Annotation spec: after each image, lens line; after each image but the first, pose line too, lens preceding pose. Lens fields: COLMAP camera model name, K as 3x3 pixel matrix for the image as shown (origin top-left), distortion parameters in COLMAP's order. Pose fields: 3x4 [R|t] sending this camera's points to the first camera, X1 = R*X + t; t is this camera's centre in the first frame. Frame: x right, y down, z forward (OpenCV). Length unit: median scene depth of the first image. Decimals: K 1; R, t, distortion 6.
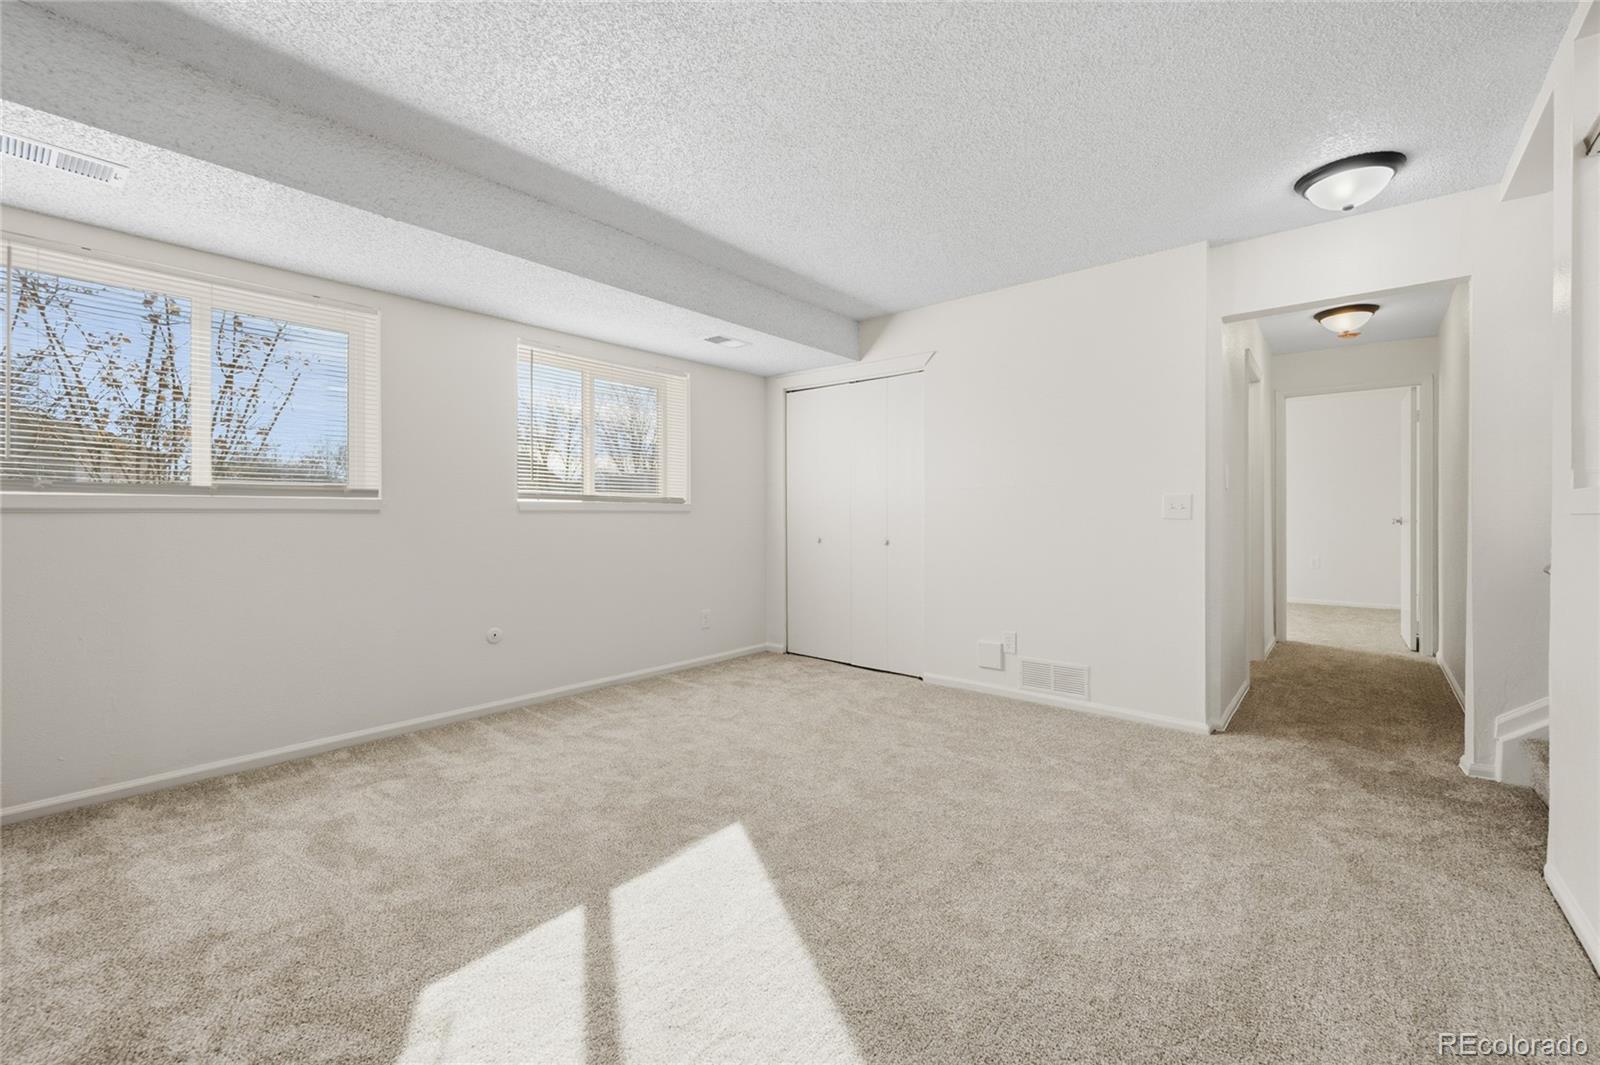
lens RADIAL K [[643.9, 0, 802.9], [0, 643.9, 520.9], [0, 0, 1]] dist [-0.003442, 0.000092]
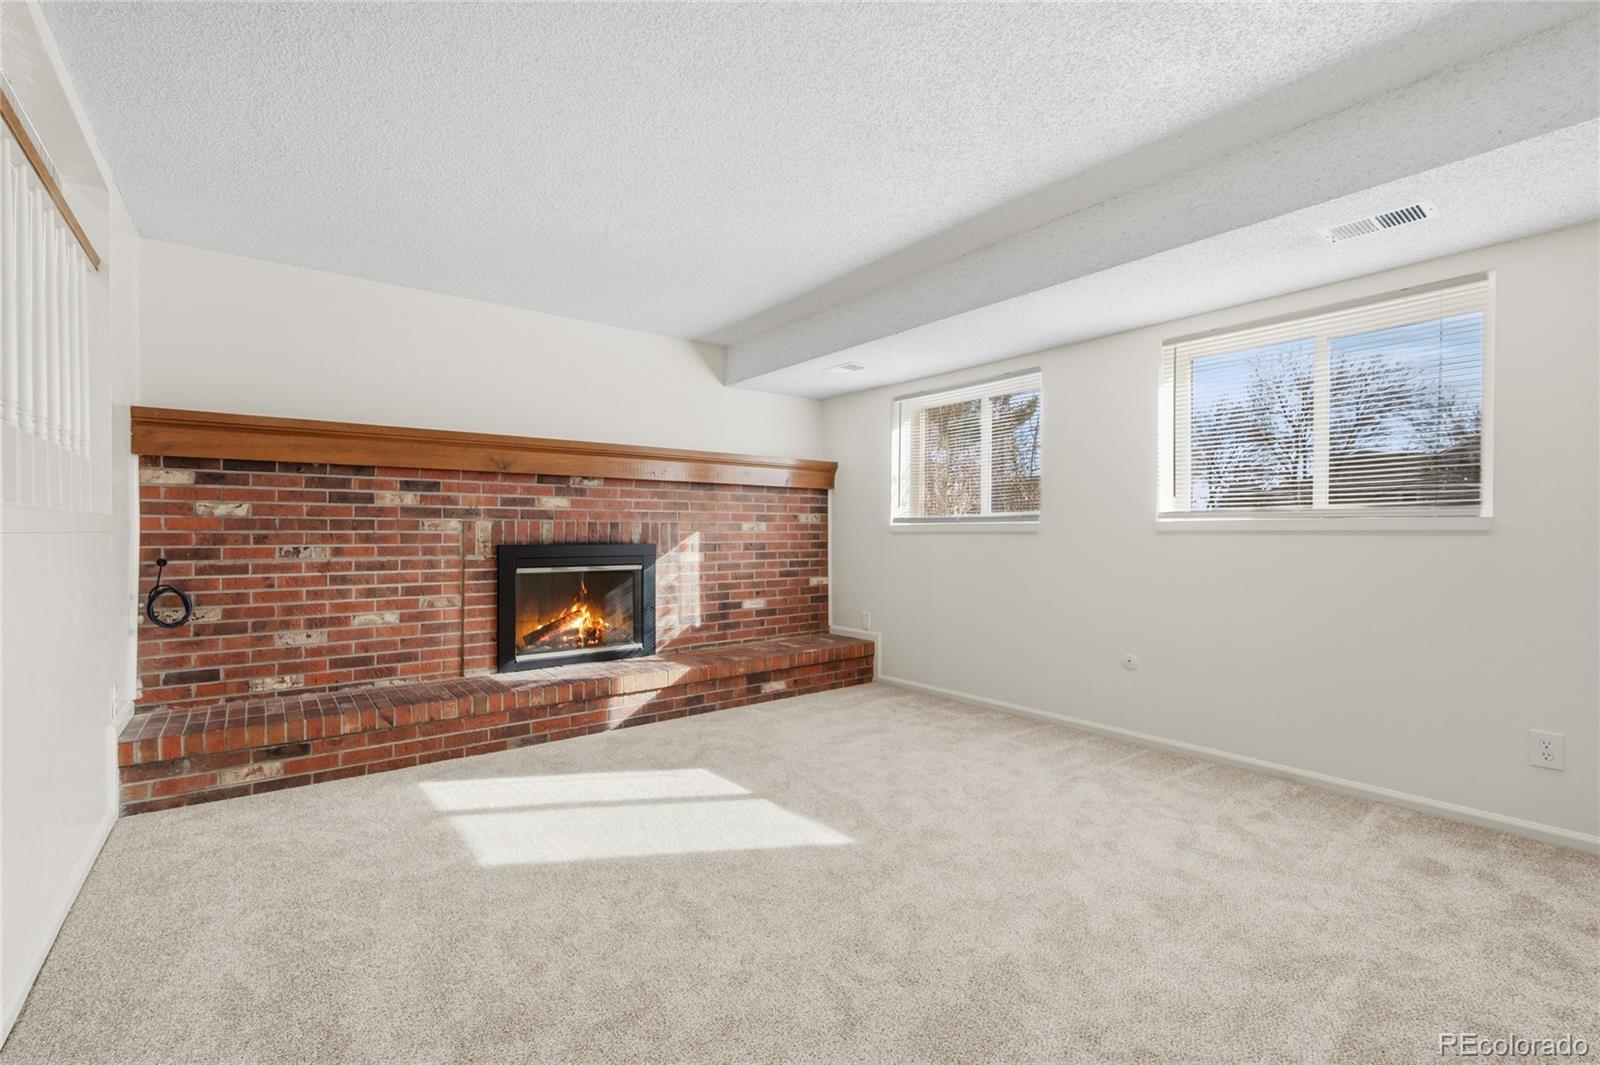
lens RADIAL K [[687.7, 0, 810.3], [0, 687.7, 544.4], [0, 0, 1]] dist [0.004040, 0.000960]
pose [[-0.185592, 0.012429, -0.982548, 0.749366], [-0.010657, 0.999836, 0.014661, -0.008579], [0.982569, 0.013192, -0.185429, 0.872097]]
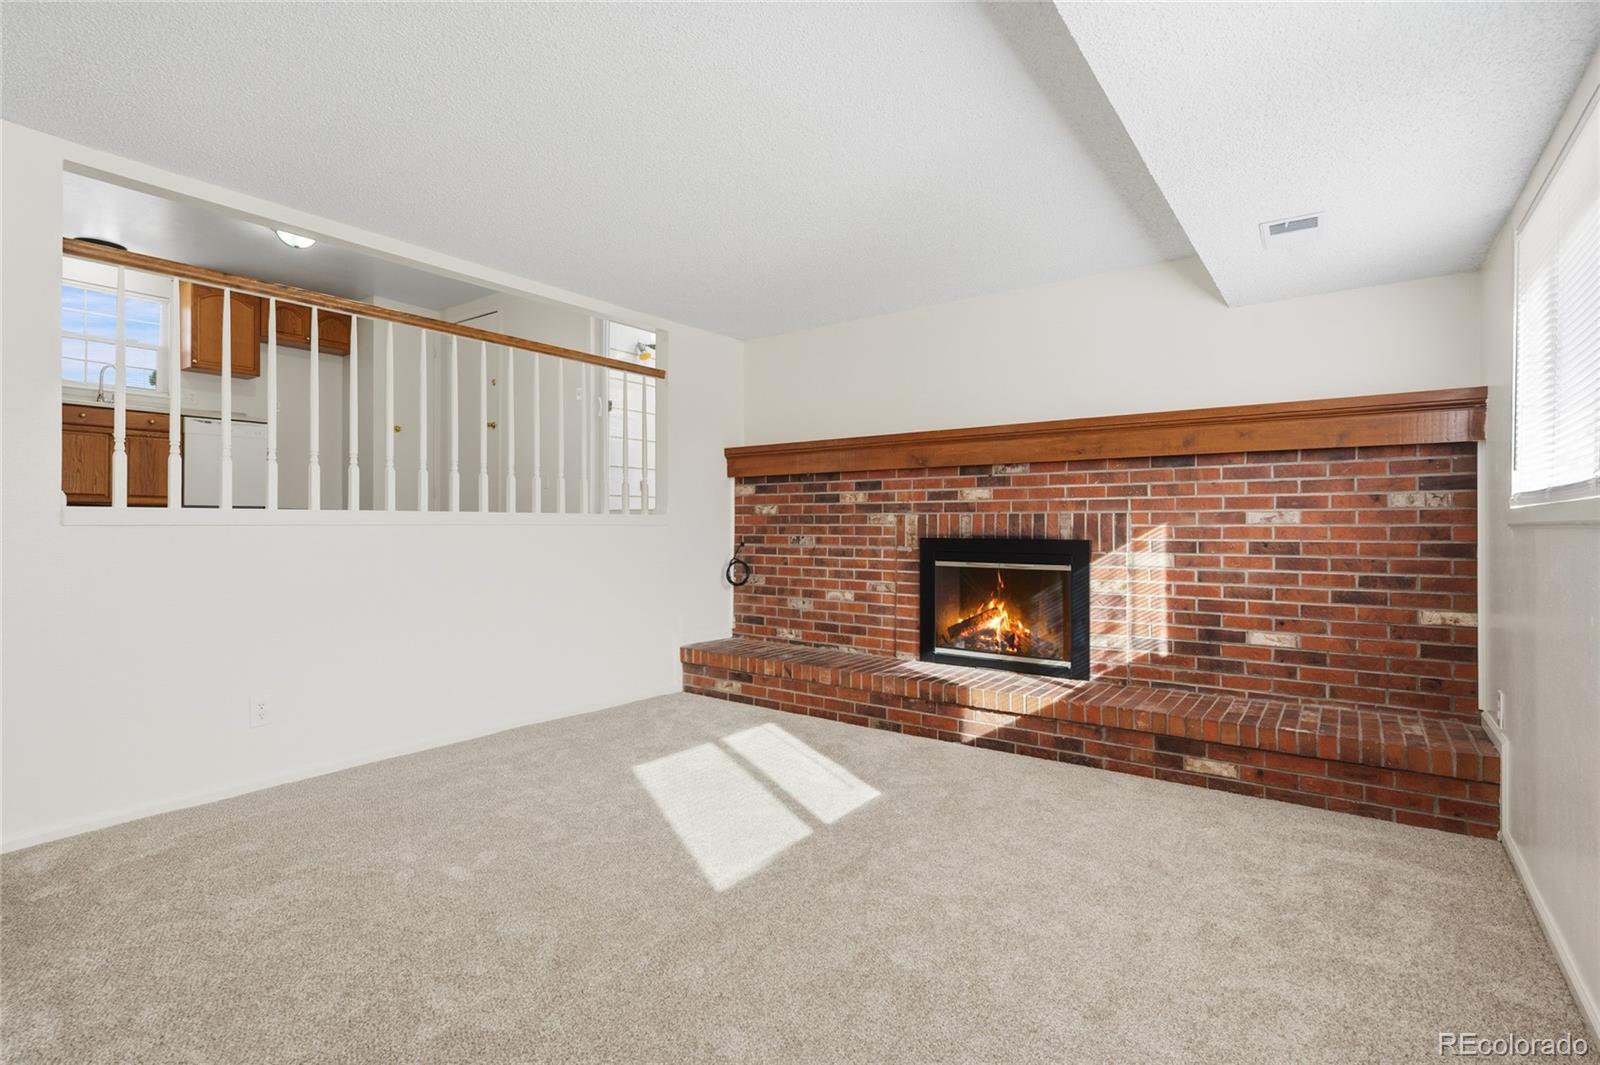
lens RADIAL K [[755.3, 0, 812.5], [0, 755.3, 521.9], [0, 0, 1]] dist [0.016668, -0.000975]
pose [[-0.994108, -0.011785, -0.107747, -0.085766], [-0.011540, 0.999929, -0.002898, -0.005928], [0.107774, -0.001637, -0.994174, 1.544251]]
